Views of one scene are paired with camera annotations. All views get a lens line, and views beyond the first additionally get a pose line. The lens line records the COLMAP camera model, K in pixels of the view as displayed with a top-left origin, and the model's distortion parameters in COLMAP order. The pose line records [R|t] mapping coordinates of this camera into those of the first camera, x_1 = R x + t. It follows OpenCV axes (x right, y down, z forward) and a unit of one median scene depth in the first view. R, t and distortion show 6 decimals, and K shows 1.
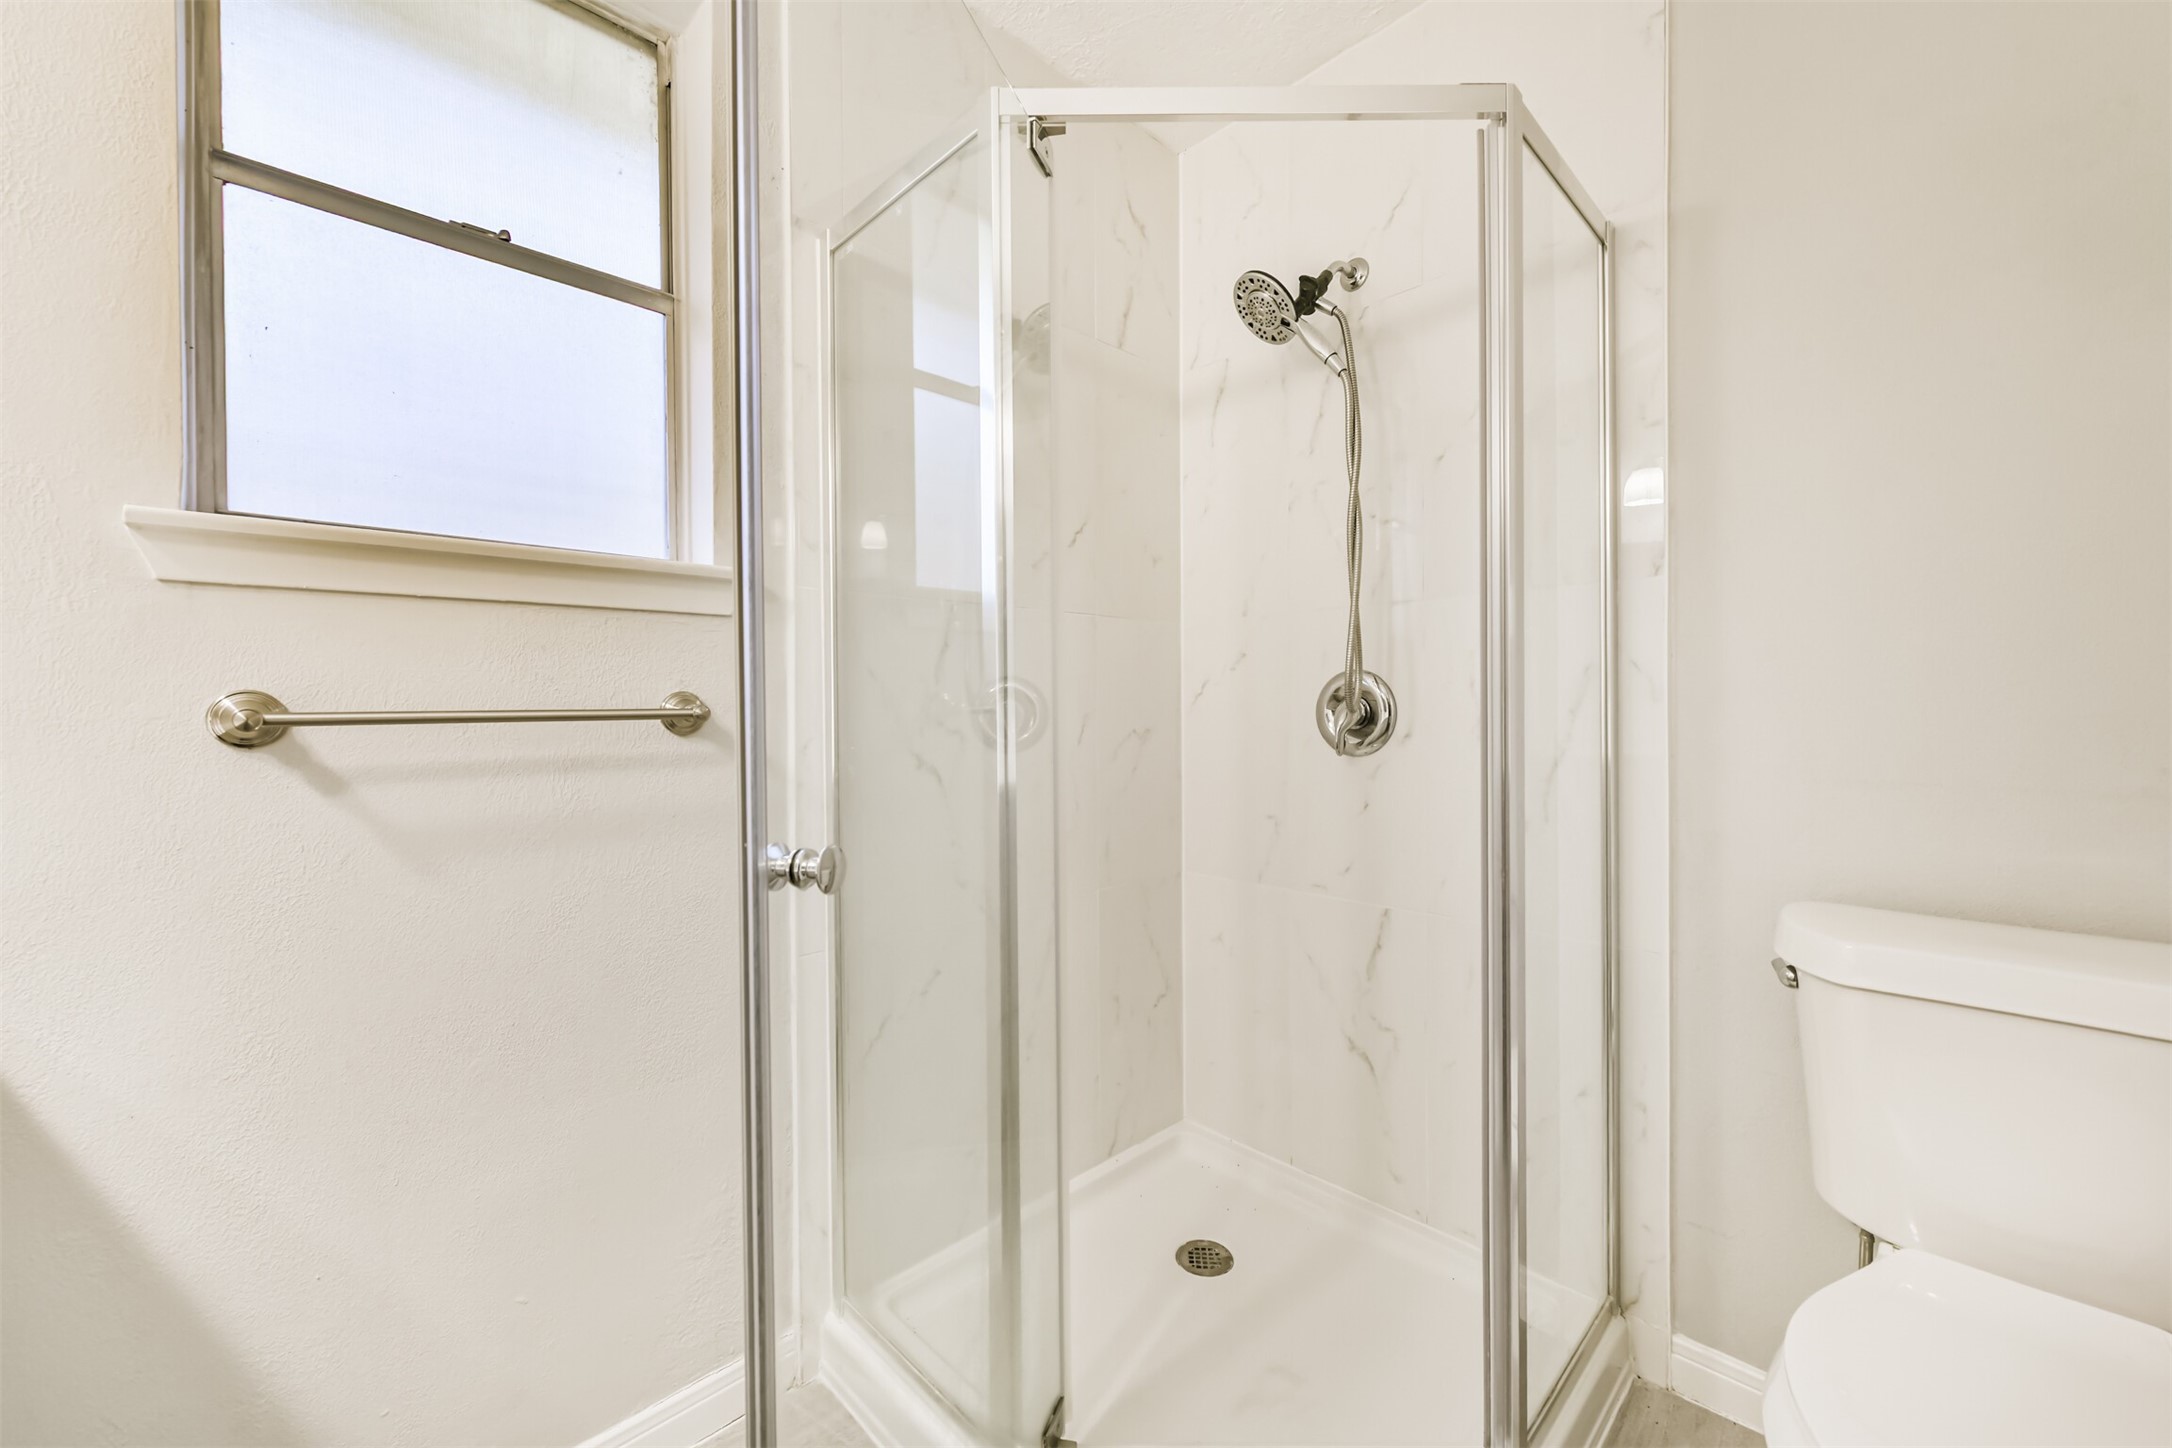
lens RADIAL K [[857.1, 0, 1094.4], [0, 857.1, 708.5], [0, 0, 1]] dist [-0.001228, -0.000450]
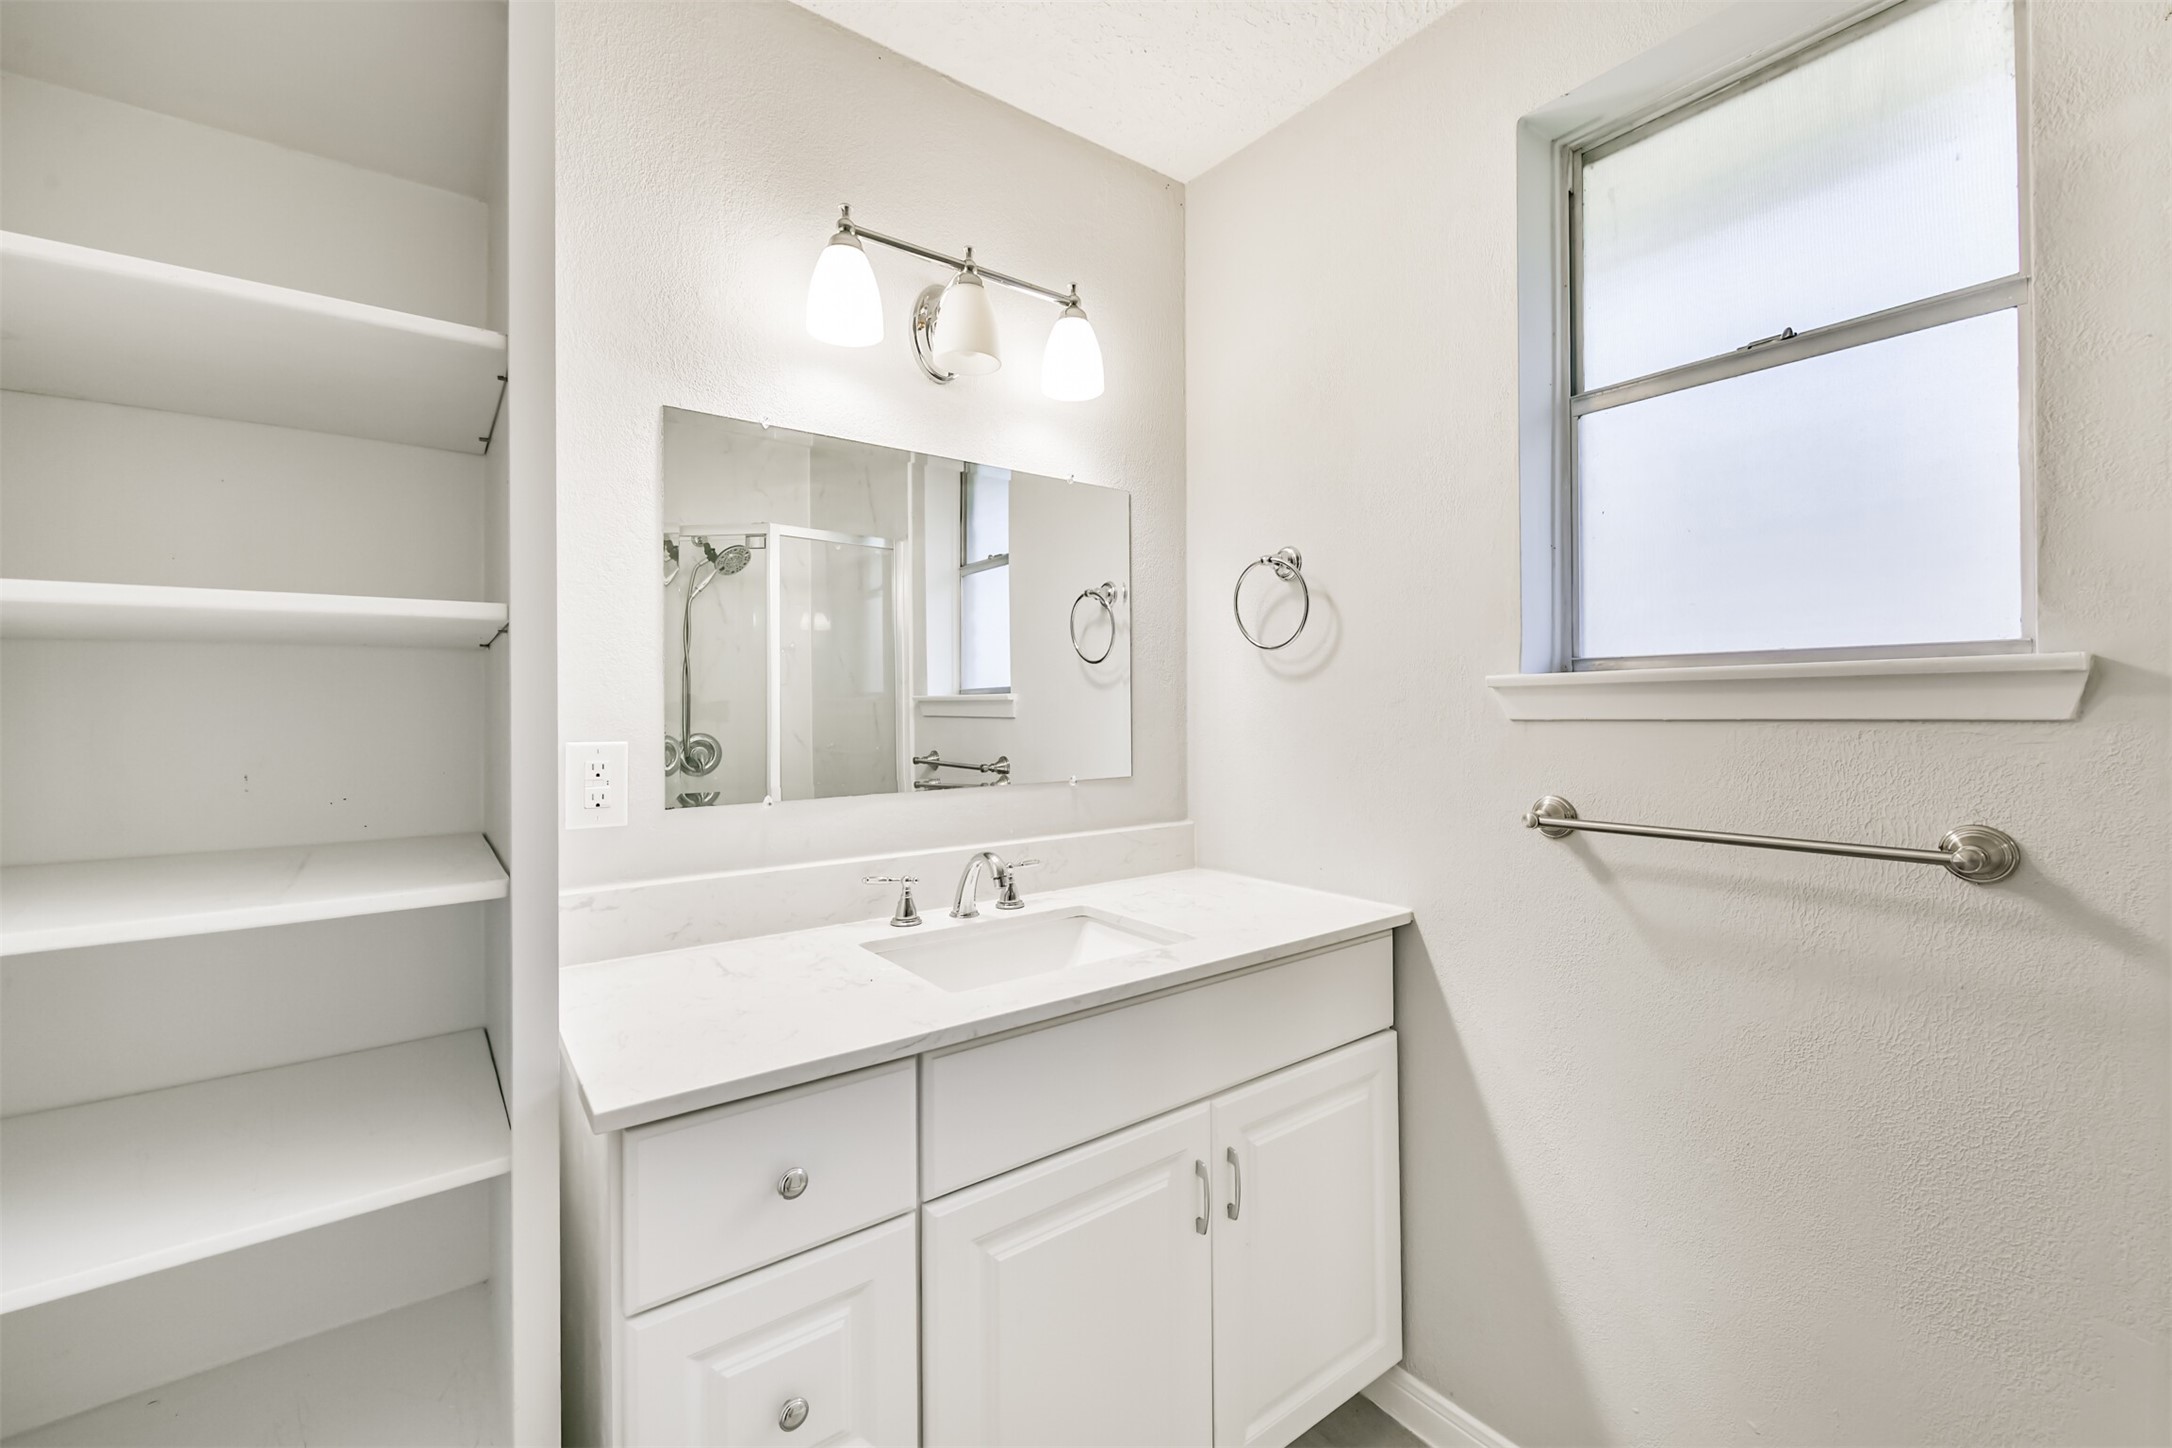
lens RADIAL K [[857.1, 0, 1094.4], [0, 857.1, 708.5], [0, 0, 1]] dist [-0.001228, -0.000450]
pose [[-0.121858, -0.002106, -0.992545, 0.431706], [-0.002009, 0.999996, -0.001875, -0.144828], [0.992546, 0.001766, -0.121861, 0.397079]]
